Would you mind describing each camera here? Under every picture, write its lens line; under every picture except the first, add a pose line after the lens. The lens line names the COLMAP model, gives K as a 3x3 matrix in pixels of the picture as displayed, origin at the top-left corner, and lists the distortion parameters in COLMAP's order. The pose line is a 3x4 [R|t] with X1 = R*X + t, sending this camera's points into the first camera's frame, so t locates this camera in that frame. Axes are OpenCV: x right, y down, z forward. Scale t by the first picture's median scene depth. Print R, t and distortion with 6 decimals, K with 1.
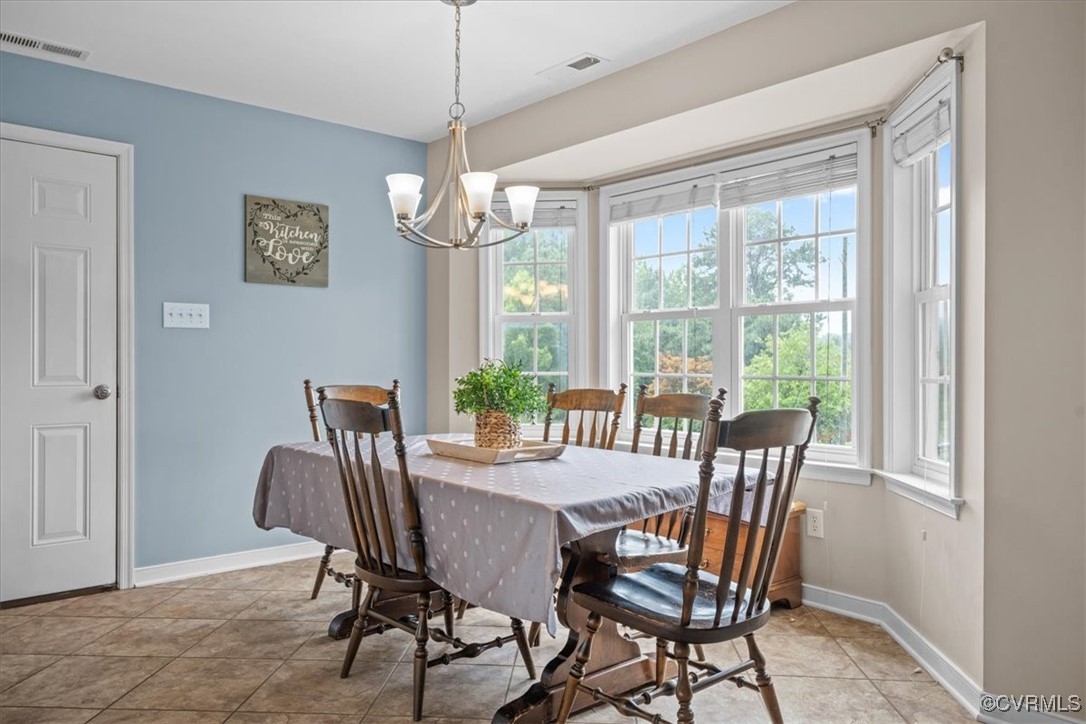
lens RADIAL K [[796.0, 0, 543.7], [0, 796.0, 363.6], [0, 0, 1]] dist [-0.004533, -0.000263]
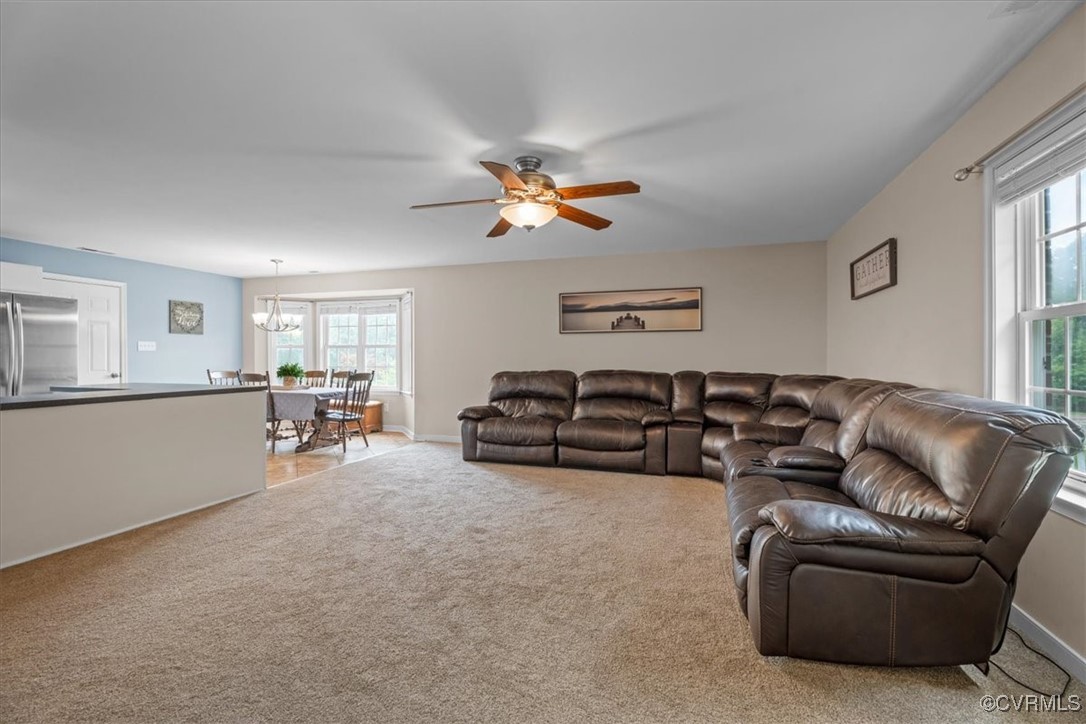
lens RADIAL K [[488.0, 0, 545.6], [0, 488.0, 359.5], [0, 0, 1]] dist [0.012553, 0.000189]
pose [[0.858237, -0.006034, 0.513219, -0.165590], [0.003239, 0.999975, 0.006340, -0.024536], [-0.513244, -0.003779, 0.858234, -1.235449]]
